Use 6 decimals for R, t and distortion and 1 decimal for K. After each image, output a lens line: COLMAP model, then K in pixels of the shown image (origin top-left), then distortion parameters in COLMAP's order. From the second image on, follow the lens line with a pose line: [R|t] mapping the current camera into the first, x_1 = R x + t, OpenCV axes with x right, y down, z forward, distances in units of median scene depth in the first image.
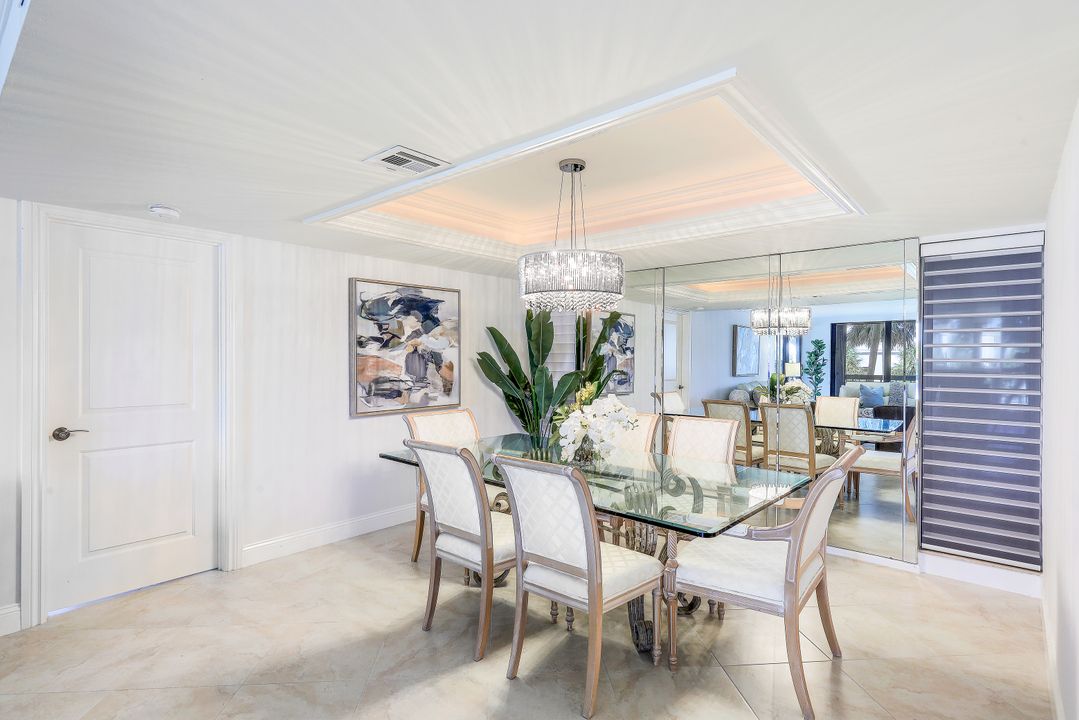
lens RADIAL K [[535.3, 0, 539.5], [0, 535.3, 360.0], [0, 0, 1]] dist [0.002933, 0.000546]
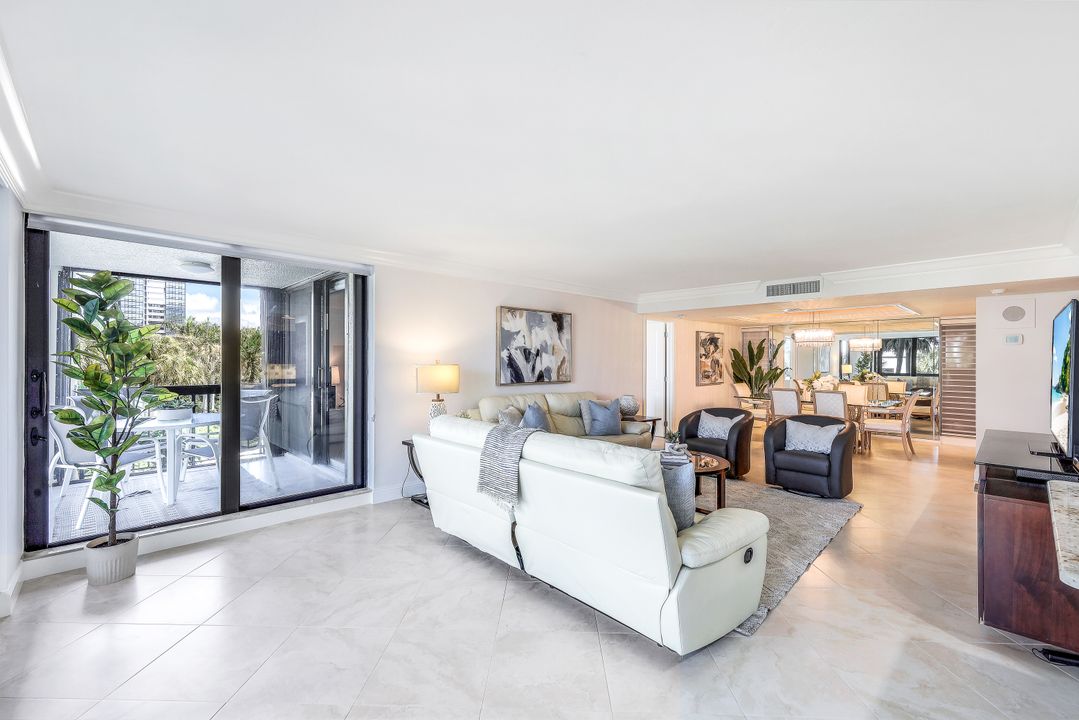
lens RADIAL K [[449.0, 0, 539.5], [0, 449.0, 360.0], [0, 0, 1]] dist [-0.000200, -0.000054]
pose [[0.994554, -0.002524, -0.104191, -0.796687], [0.001977, 0.999984, -0.005350, -0.005062], [0.104203, 0.005115, 0.994543, -1.093716]]
